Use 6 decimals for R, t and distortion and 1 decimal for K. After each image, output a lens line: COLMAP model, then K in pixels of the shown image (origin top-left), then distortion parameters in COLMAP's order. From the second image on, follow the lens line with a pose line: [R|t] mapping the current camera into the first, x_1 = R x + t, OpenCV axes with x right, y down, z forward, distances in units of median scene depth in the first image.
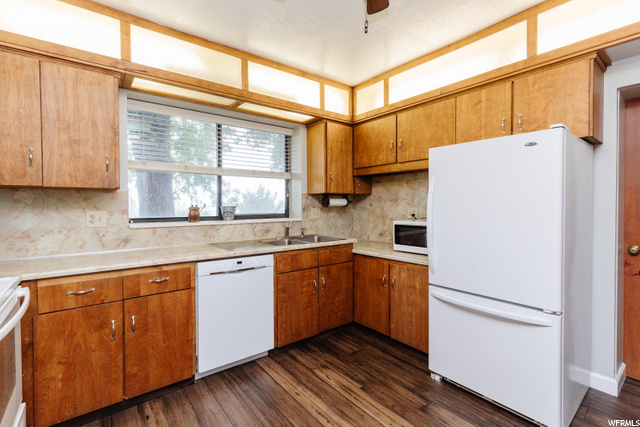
lens RADIAL K [[298.1, 0, 305.9], [0, 298.1, 210.0], [0, 0, 1]] dist [-0.011236, -0.000862]
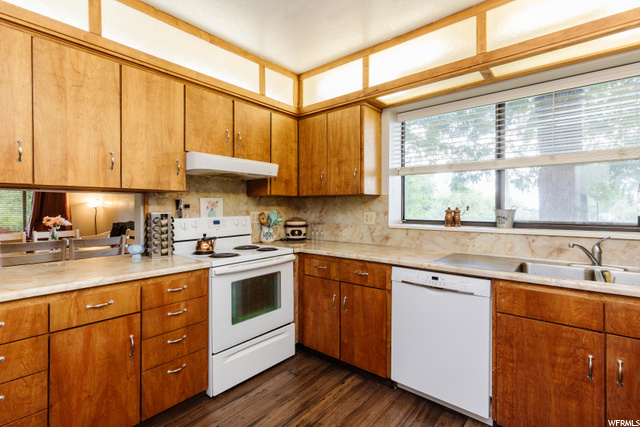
lens RADIAL K [[298.1, 0, 305.9], [0, 298.1, 210.0], [0, 0, 1]] dist [-0.011236, -0.000862]
pose [[0.196344, 0.010404, -0.980480, 0.519639], [-0.018197, 0.999810, 0.006965, -0.009708], [0.980366, 0.016474, 0.196496, 0.505066]]
